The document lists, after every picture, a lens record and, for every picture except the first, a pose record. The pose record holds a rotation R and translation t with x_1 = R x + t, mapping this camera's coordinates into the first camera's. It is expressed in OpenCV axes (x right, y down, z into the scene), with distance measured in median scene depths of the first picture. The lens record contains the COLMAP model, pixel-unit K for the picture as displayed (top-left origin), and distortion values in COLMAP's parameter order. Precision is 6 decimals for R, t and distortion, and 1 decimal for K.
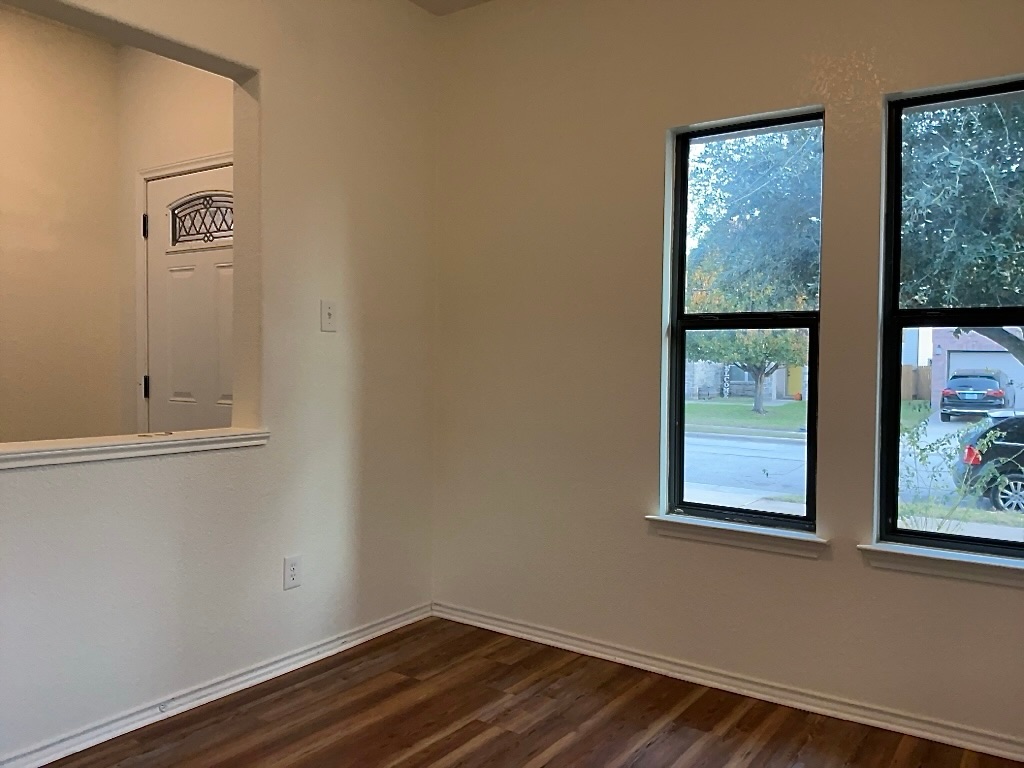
lens RADIAL K [[807.0, 0, 515.2], [0, 807.0, 382.4], [0, 0, 1]] dist [0.059169, -0.091782]
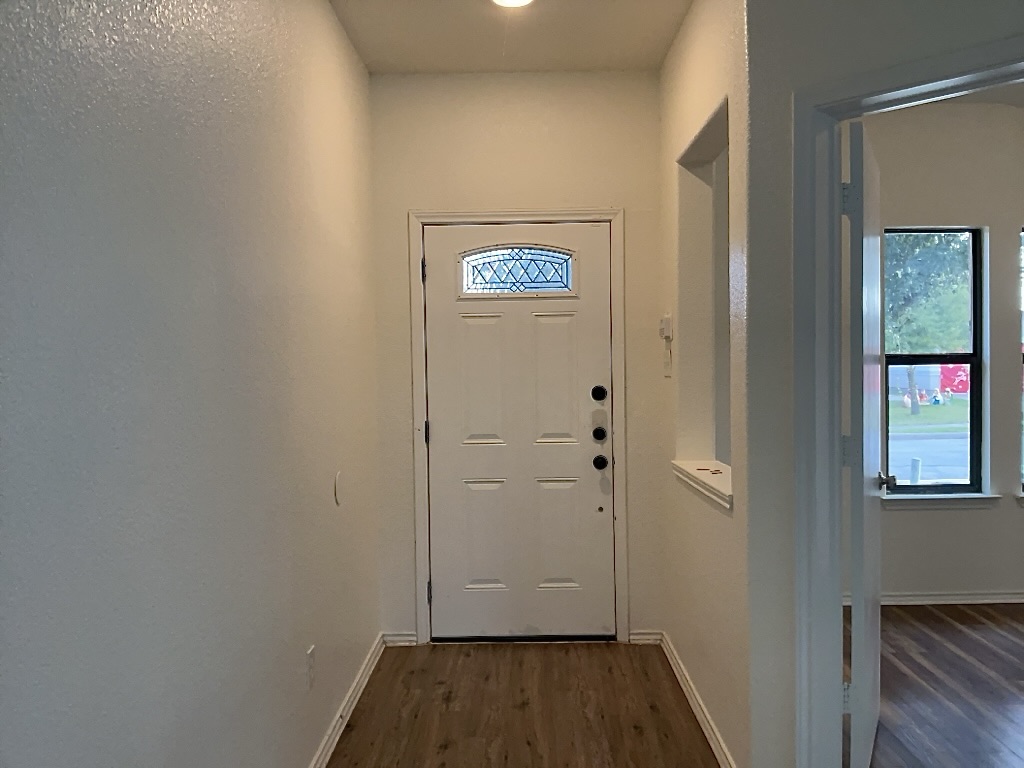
lens RADIAL K [[807.0, 0, 514.6], [0, 807.0, 384.4], [0, 0, 1]] dist [0.059169, -0.091782]
pose [[0.840184, -0.039709, 0.540846, -1.206477], [0.042239, 0.999078, 0.007736, -0.075212], [-0.540654, 0.016346, 0.841086, 0.147156]]
